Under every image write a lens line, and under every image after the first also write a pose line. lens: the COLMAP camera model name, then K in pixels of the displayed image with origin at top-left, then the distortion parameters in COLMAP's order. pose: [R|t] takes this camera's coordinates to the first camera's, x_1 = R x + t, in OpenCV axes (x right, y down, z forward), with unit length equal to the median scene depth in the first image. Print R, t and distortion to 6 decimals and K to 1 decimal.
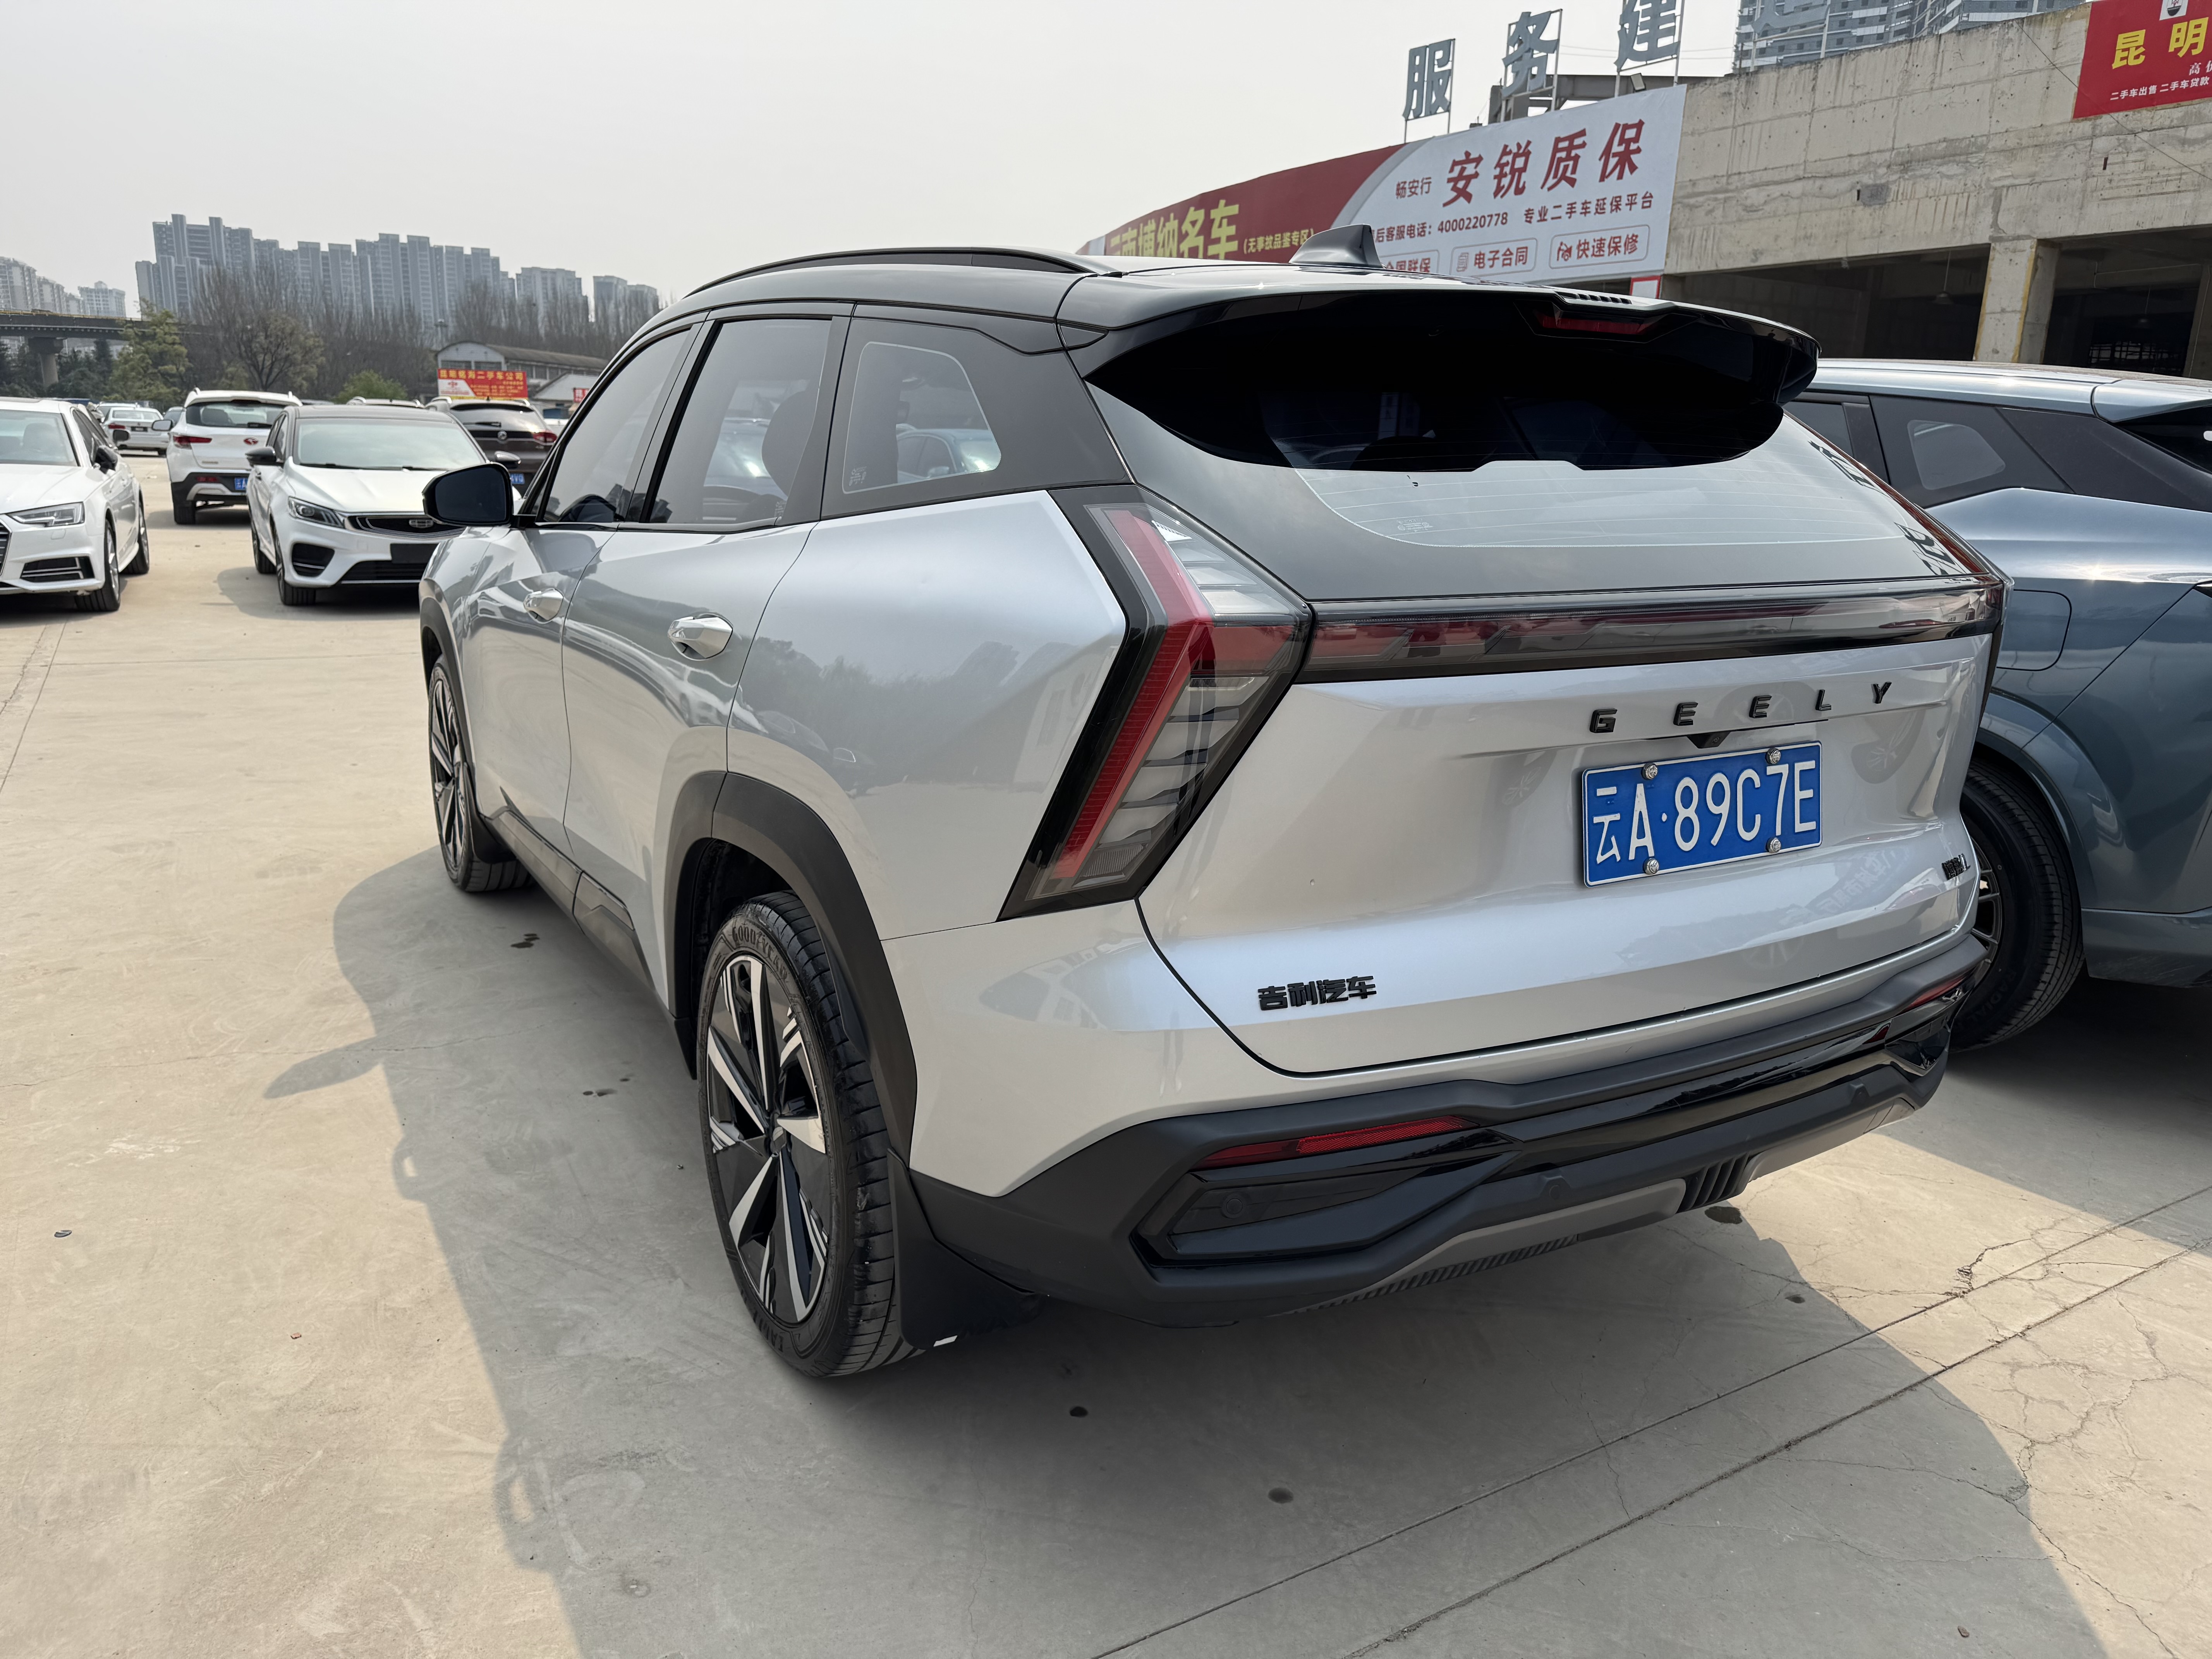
lens RADIAL K [[1532.4, 0, 1120.3], [0, 1532.4, 834.2], [0, 0, 1]] dist [0.048510, -0.044793]
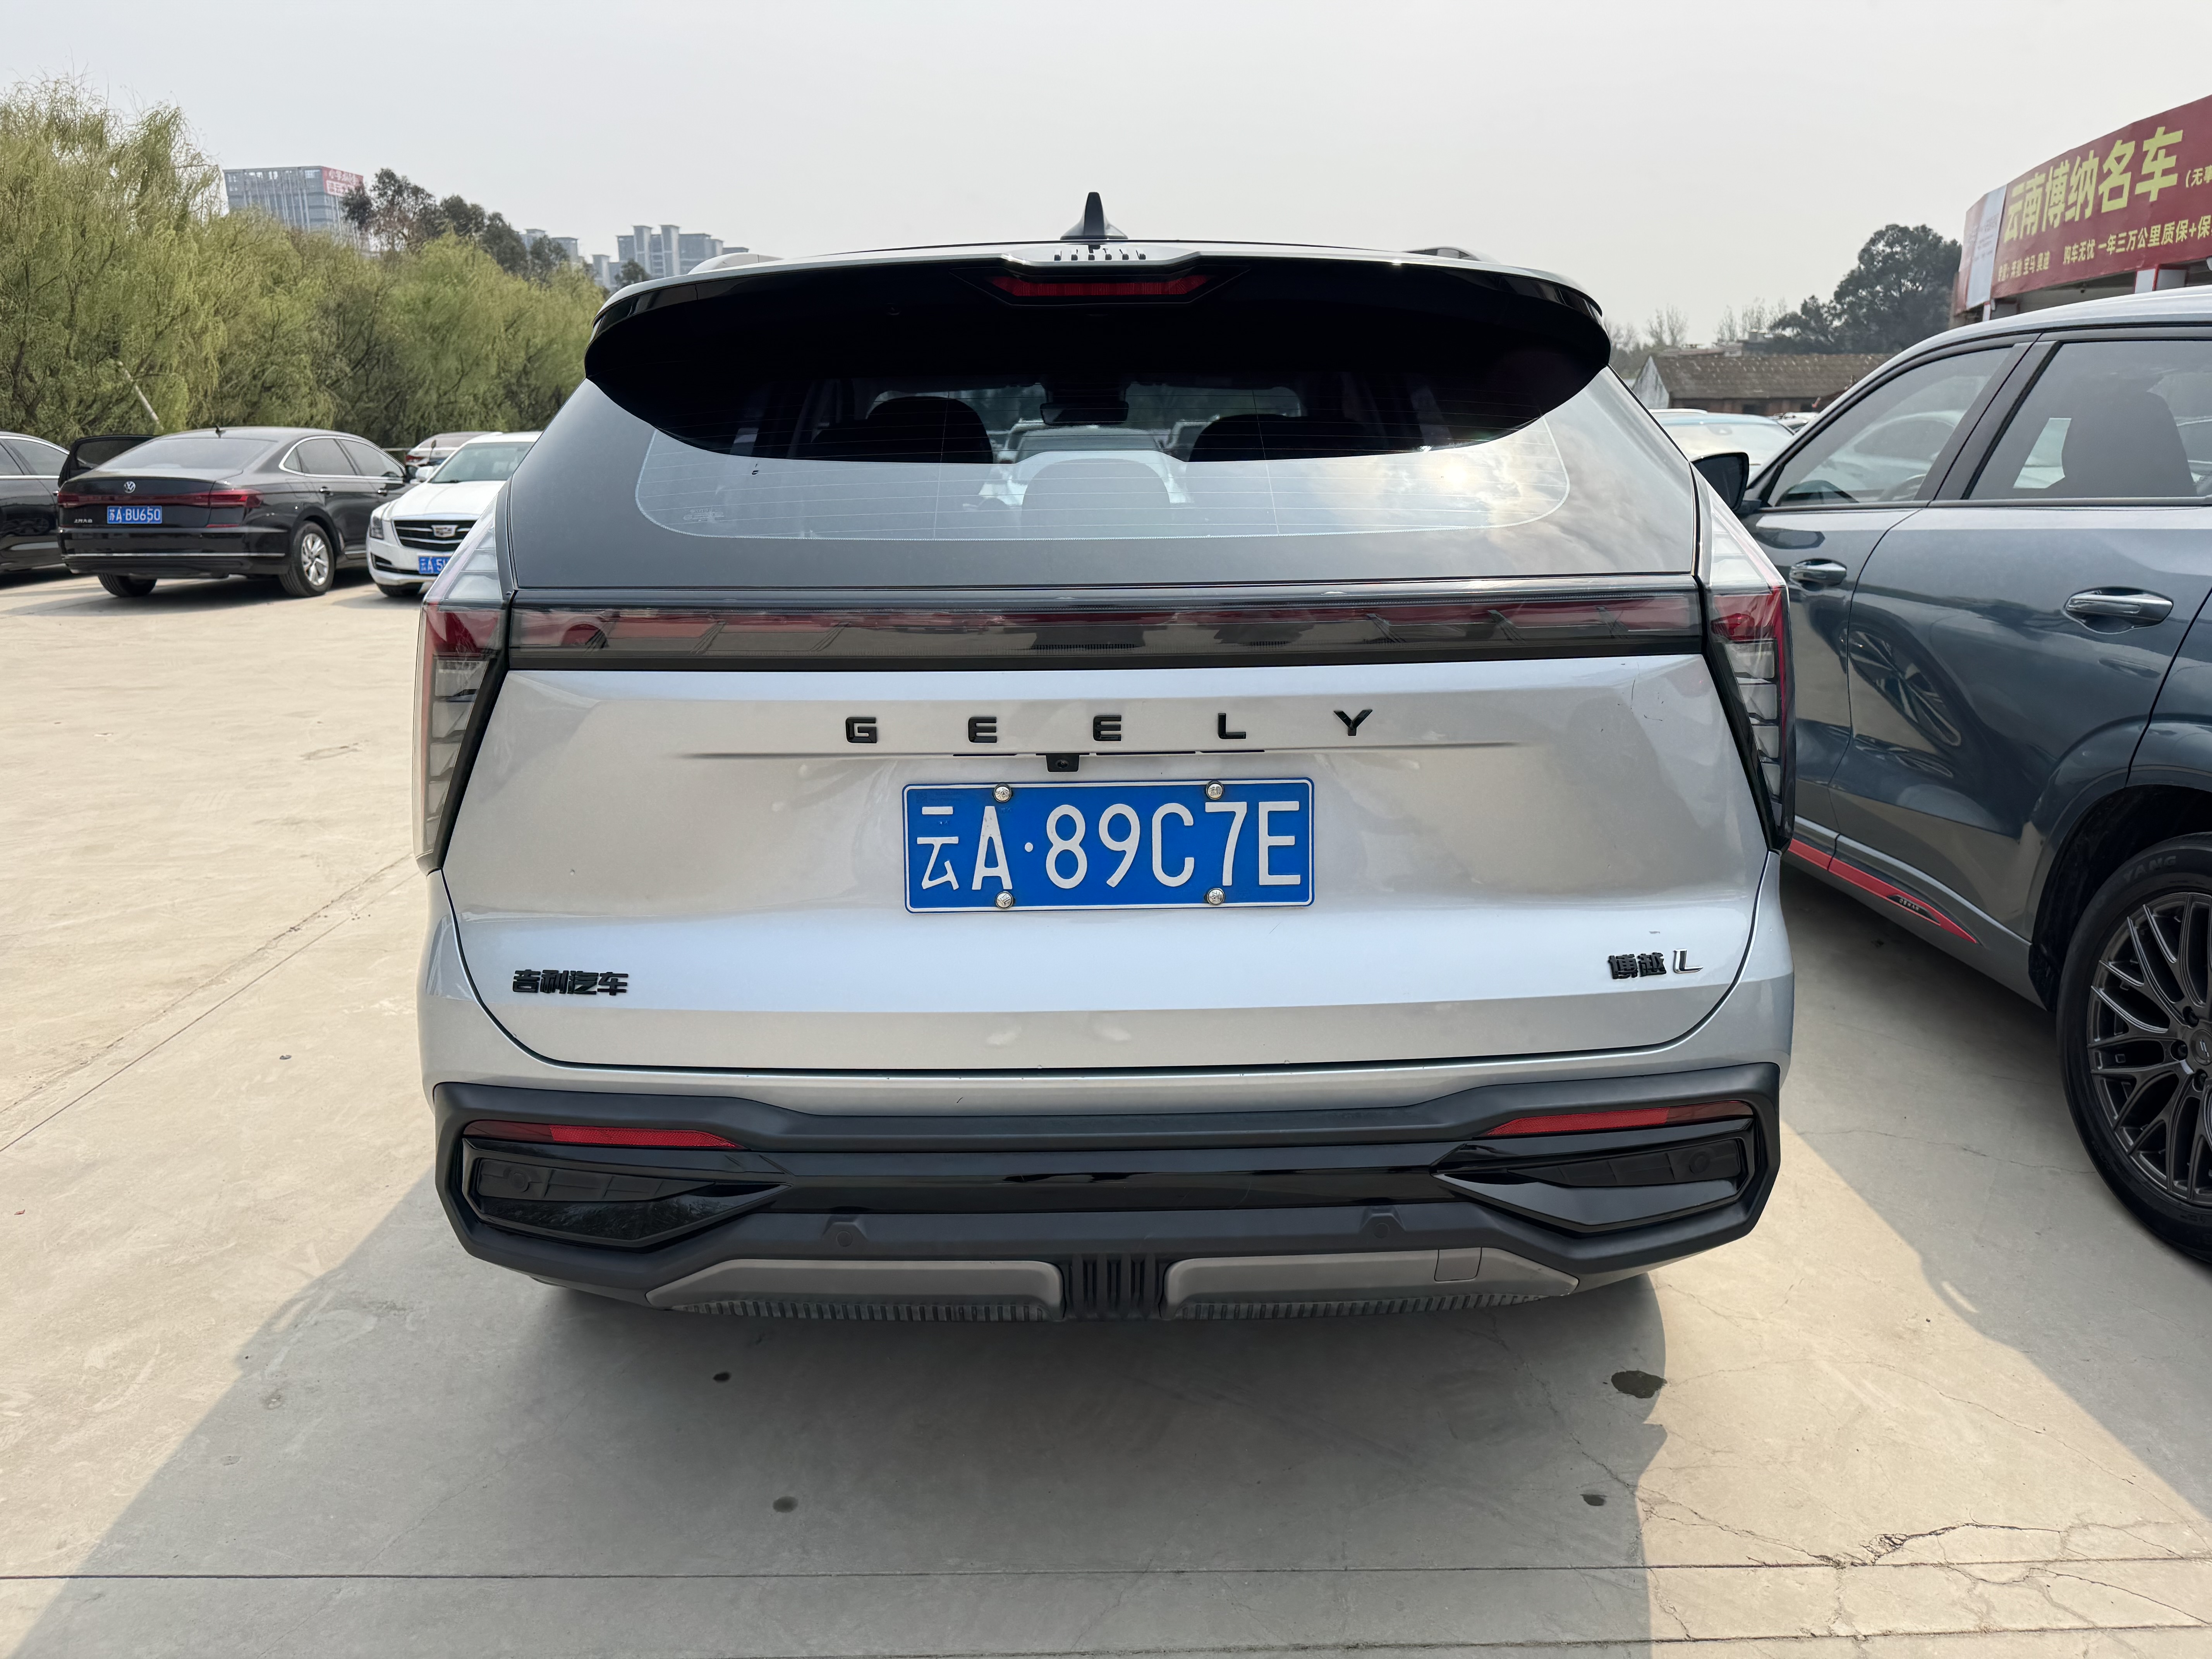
lens RADIAL K [[1532.4, 0, 1107.1], [0, 1532.4, 822.6], [0, 0, 1]] dist [0.048510, -0.044793]
pose [[0.861644, 0.086959, -0.500008, 0.770127], [-0.091103, 0.995710, 0.016175, -0.040170], [0.499269, 0.031615, 0.865870, 0.247913]]
